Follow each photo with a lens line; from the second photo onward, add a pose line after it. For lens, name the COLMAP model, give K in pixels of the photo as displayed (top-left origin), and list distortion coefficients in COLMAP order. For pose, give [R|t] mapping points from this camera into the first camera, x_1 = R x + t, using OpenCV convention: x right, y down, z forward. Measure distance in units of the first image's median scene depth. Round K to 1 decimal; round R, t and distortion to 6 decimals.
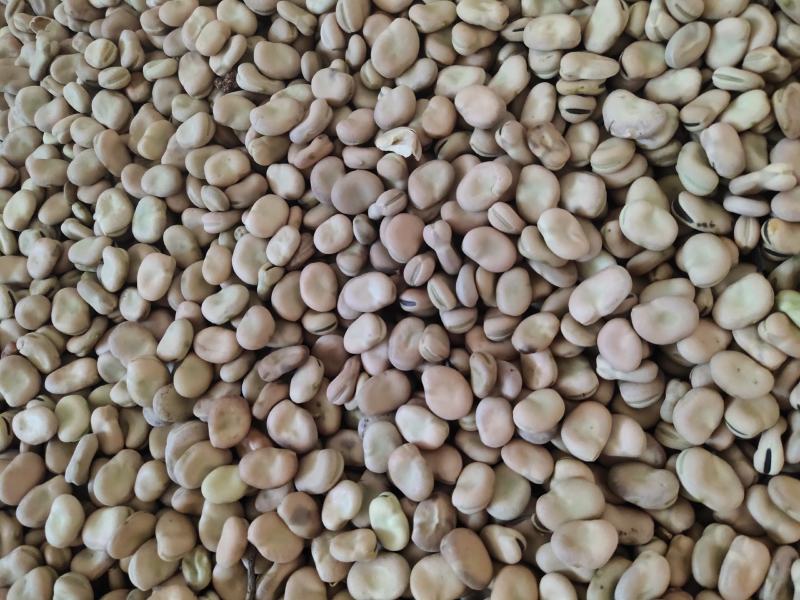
lens RADIAL K [[593.6, 0, 400.0], [0, 593.6, 300.0], [0, 0, 1]] dist [0.086568, -0.162844]
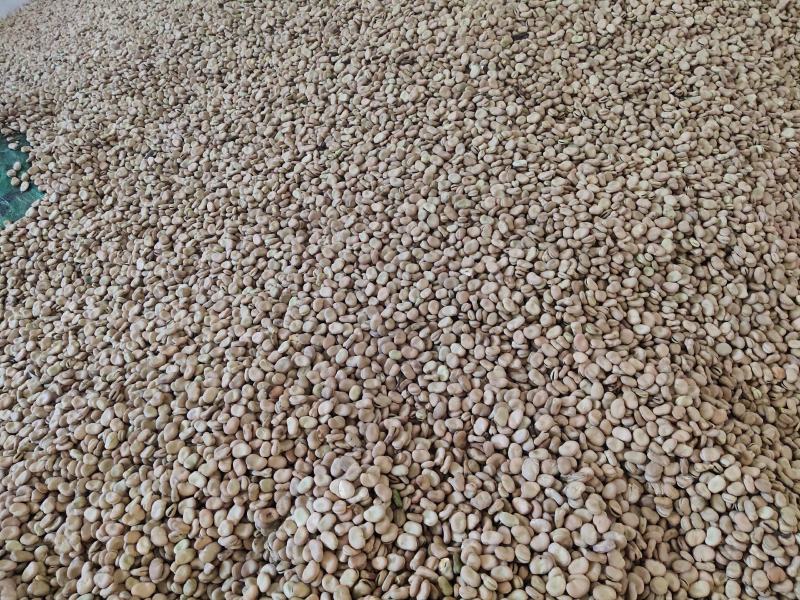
lens RADIAL K [[593.6, 0, 400.0], [0, 593.6, 300.0], [0, 0, 1]] dist [0.086568, -0.162844]
pose [[0.972296, 0.231006, -0.035725, -0.221509], [-0.231240, 0.928201, -0.291499, 0.979525], [-0.034178, 0.291684, 0.955904, -2.220415]]
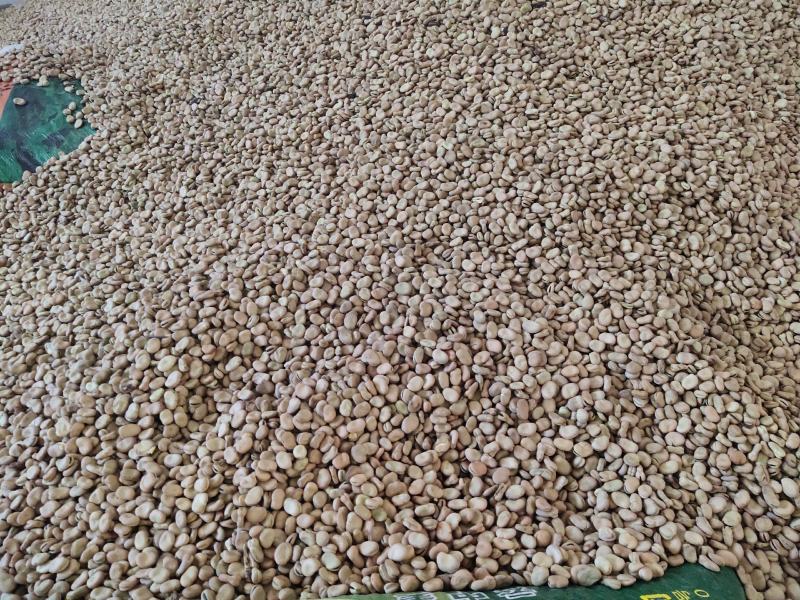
lens RADIAL K [[593.6, 0, 400.0], [0, 593.6, 300.0], [0, 0, 1]] dist [0.086568, -0.162844]
pose [[0.957051, 0.284172, -0.057438, -0.083333], [-0.288049, 0.909562, -0.299542, 1.619618], [-0.032878, 0.303222, 0.952352, -2.438730]]
